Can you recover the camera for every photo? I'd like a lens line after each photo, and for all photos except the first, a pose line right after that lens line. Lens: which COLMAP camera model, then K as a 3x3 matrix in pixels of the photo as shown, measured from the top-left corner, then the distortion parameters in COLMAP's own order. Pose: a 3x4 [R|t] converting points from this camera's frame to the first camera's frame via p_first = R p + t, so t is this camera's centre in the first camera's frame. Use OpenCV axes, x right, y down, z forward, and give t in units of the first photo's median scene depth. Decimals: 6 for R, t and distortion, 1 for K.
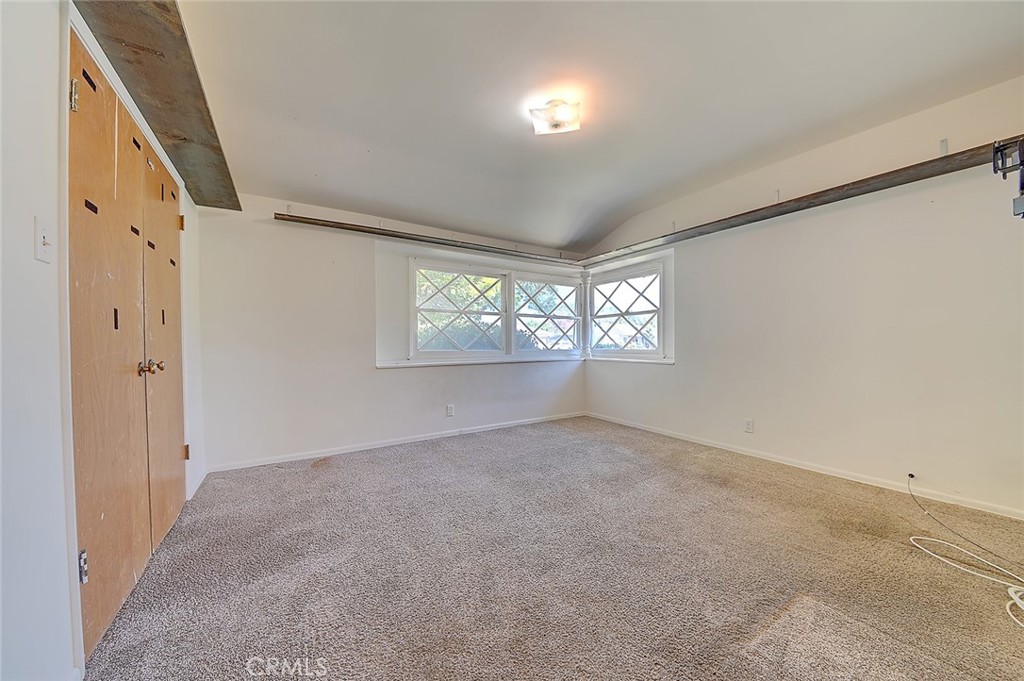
lens RADIAL K [[359.2, 0, 515.4], [0, 359.2, 344.5], [0, 0, 1]] dist [-0.011115, -0.000217]
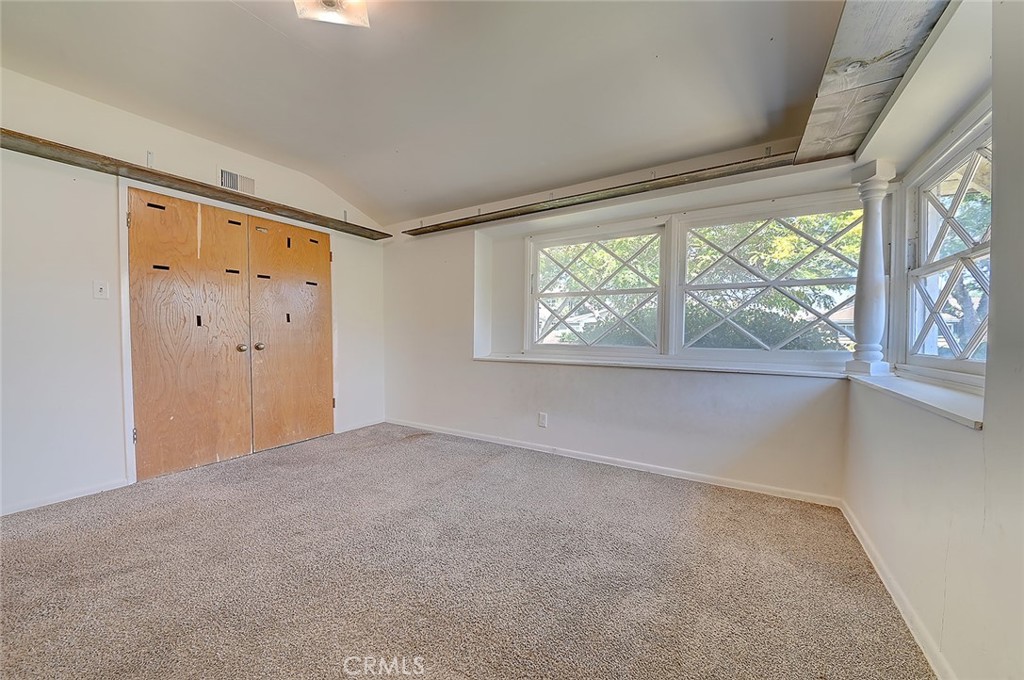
lens RADIAL K [[359.2, 0, 513.2], [0, 359.2, 343.5], [0, 0, 1]] dist [-0.011115, -0.000217]
pose [[0.442036, 0.030379, -0.896483, 0.496641], [-0.008114, 0.999521, 0.029870, -0.008795], [0.896961, -0.005930, 0.442071, 0.589131]]
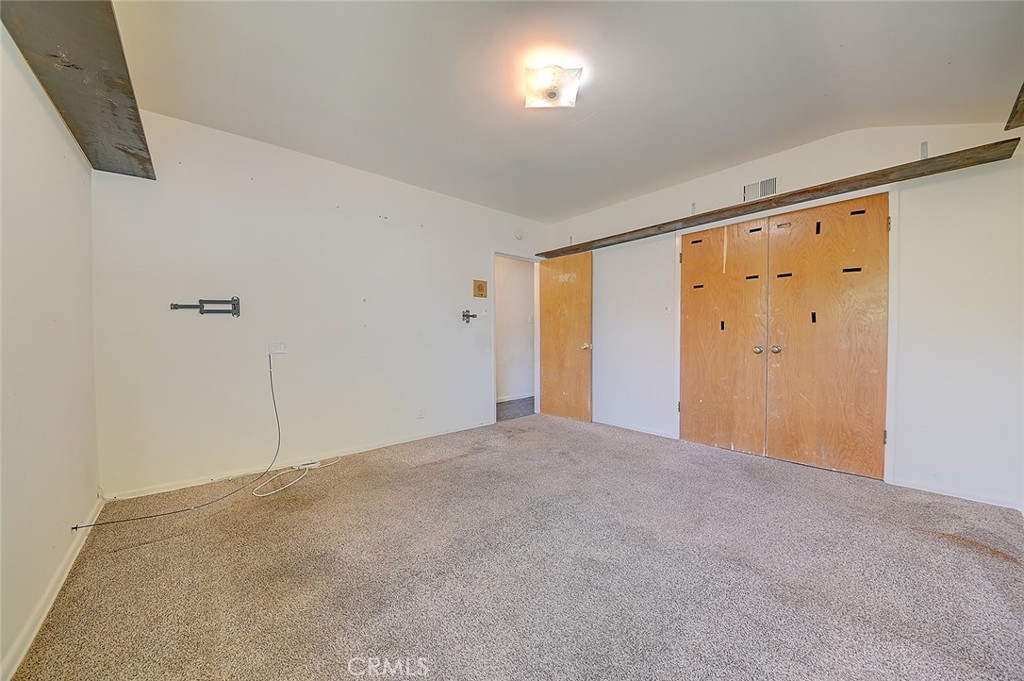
lens RADIAL K [[359.2, 0, 518.2], [0, 359.2, 342.6], [0, 0, 1]] dist [-0.011115, -0.000217]
pose [[-0.984022, 0.009478, -0.177797, 0.211910], [0.005265, 0.999694, 0.024155, -0.009590], [0.177971, 0.022833, -0.983771, 1.087750]]
